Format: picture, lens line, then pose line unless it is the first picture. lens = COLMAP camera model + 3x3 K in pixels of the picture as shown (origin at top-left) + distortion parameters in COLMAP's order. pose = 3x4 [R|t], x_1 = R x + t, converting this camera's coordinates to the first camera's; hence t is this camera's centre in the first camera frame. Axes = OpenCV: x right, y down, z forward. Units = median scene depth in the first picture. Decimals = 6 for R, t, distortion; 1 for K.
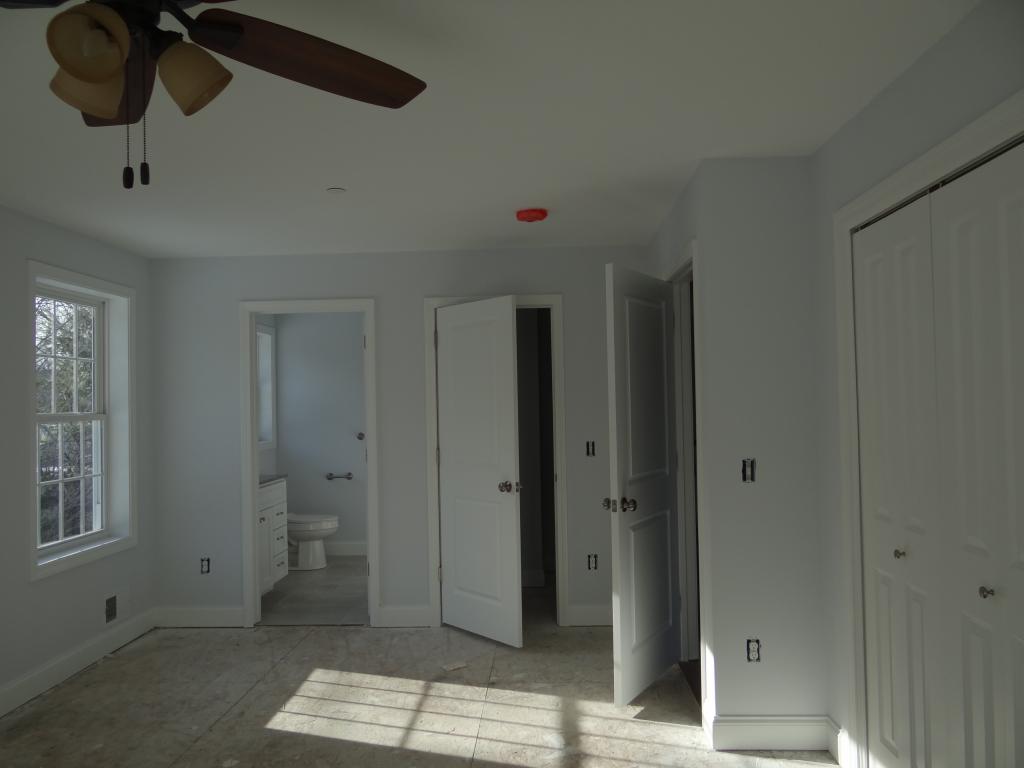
lens RADIAL K [[812.6, 0, 512.6], [0, 812.6, 383.1], [0, 0, 1]] dist [0.006746, -0.001456]
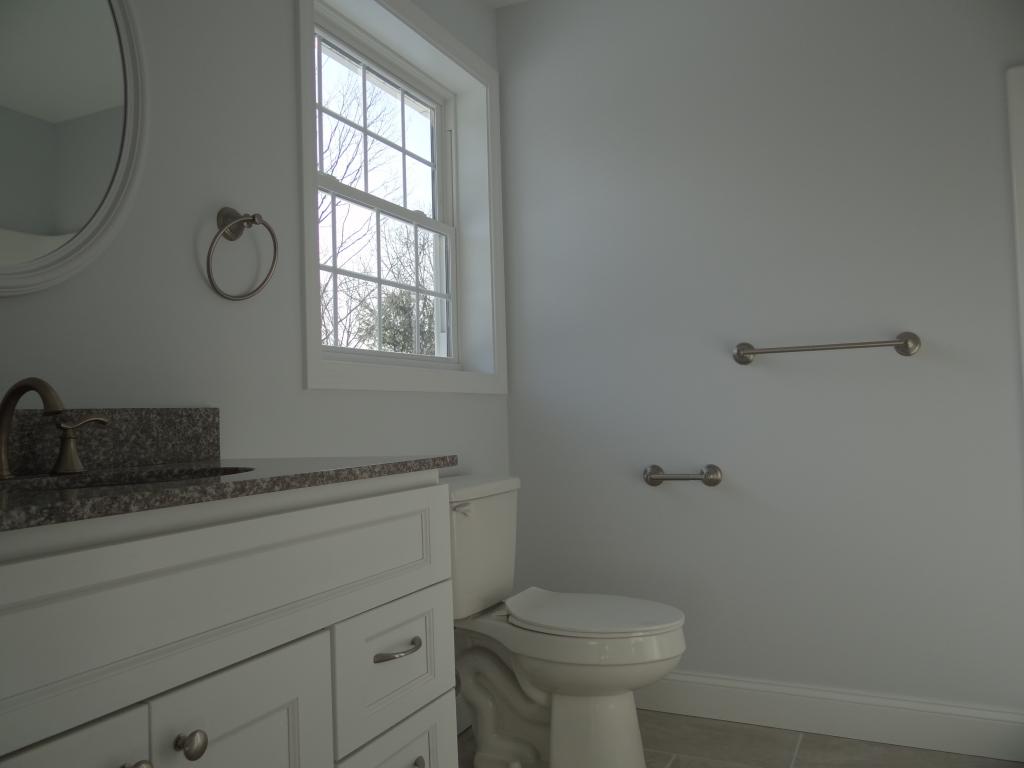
lens RADIAL K [[812.6, 0, 511.6], [0, 812.6, 383.3], [0, 0, 1]] dist [0.006746, -0.001456]
pose [[0.925676, -0.016620, -0.377951, -0.154208], [0.013653, 0.999851, -0.010530, 0.081211], [0.378070, 0.004587, 0.925766, 0.679838]]
